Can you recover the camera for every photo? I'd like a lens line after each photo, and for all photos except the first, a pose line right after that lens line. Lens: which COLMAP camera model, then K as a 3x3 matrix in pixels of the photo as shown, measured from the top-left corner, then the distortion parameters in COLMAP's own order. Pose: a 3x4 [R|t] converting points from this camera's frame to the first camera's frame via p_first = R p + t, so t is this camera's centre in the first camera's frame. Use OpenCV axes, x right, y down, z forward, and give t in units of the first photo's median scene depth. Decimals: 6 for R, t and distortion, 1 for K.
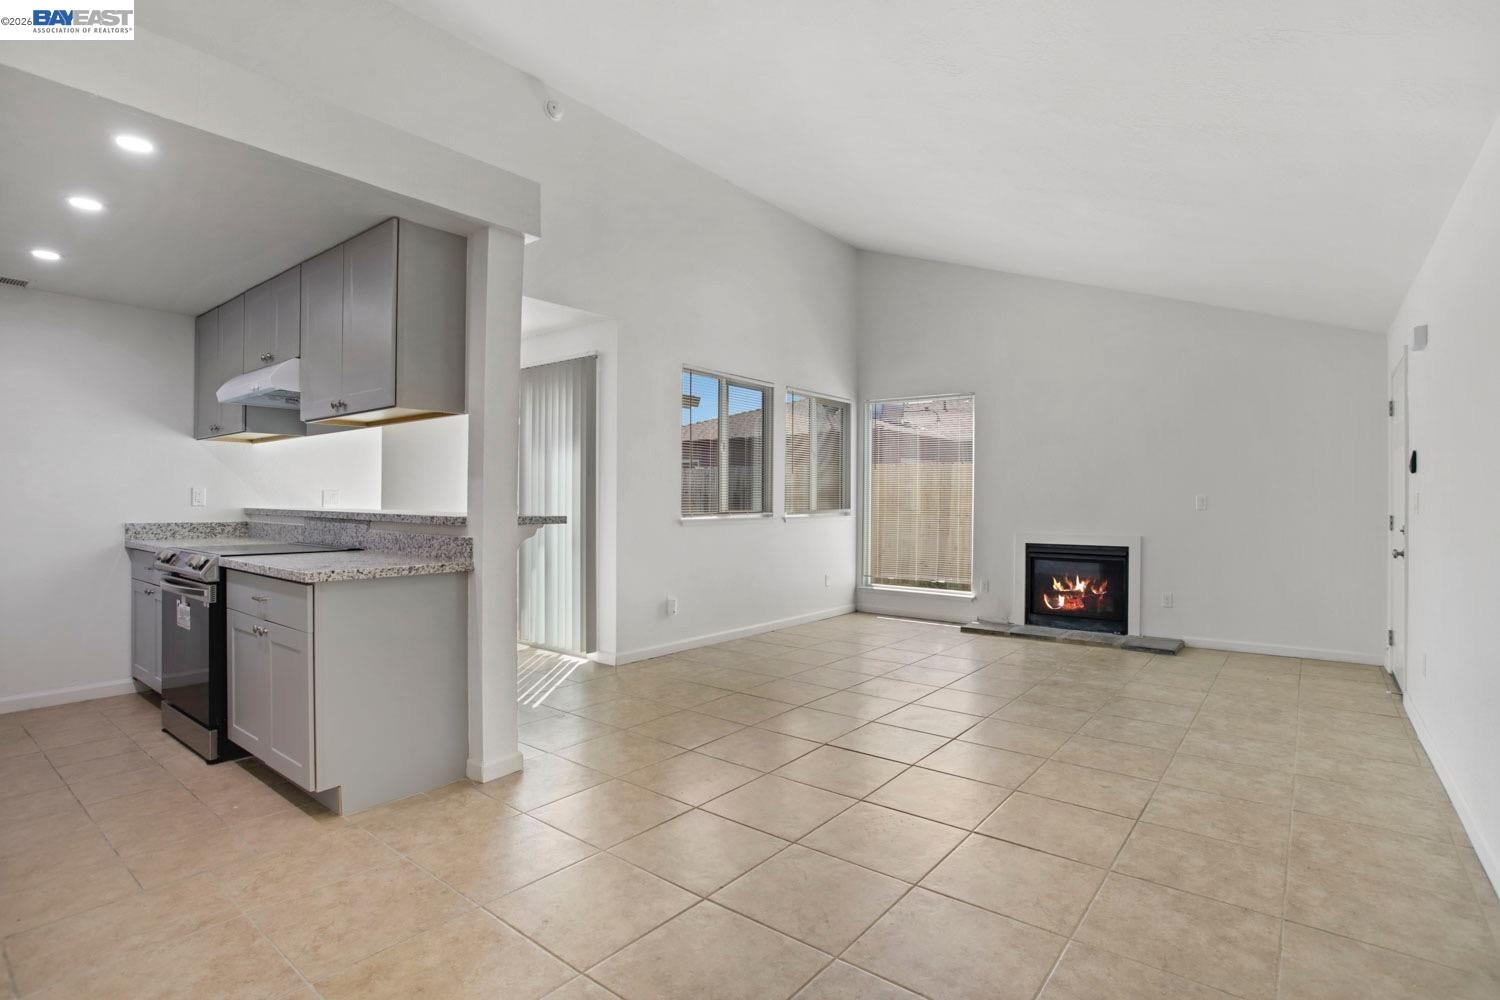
lens RADIAL K [[721.8, 0, 746.6], [0, 721.8, 498.9], [0, 0, 1]] dist [-0.023947, 0.003415]
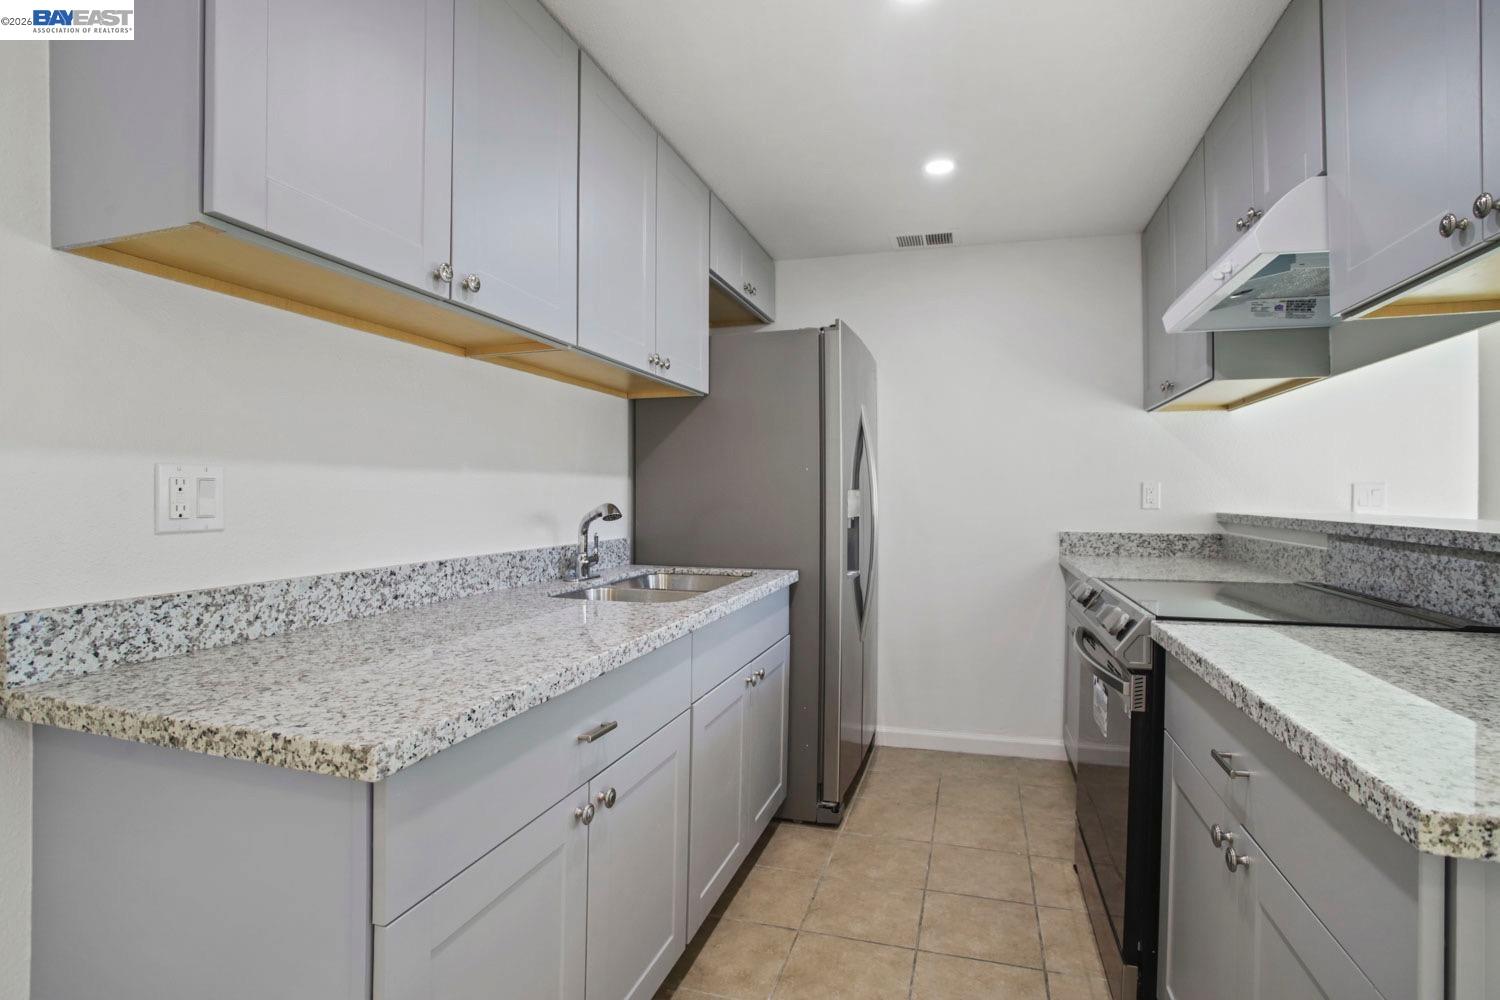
lens RADIAL K [[721.8, 0, 747.4], [0, 721.8, 496.0], [0, 0, 1]] dist [-0.023947, 0.003415]
pose [[0.357173, -0.004966, -0.934025, -0.301300], [-0.000145, 0.999986, -0.005372, 0.001004], [0.934038, 0.002054, 0.357167, 0.446583]]
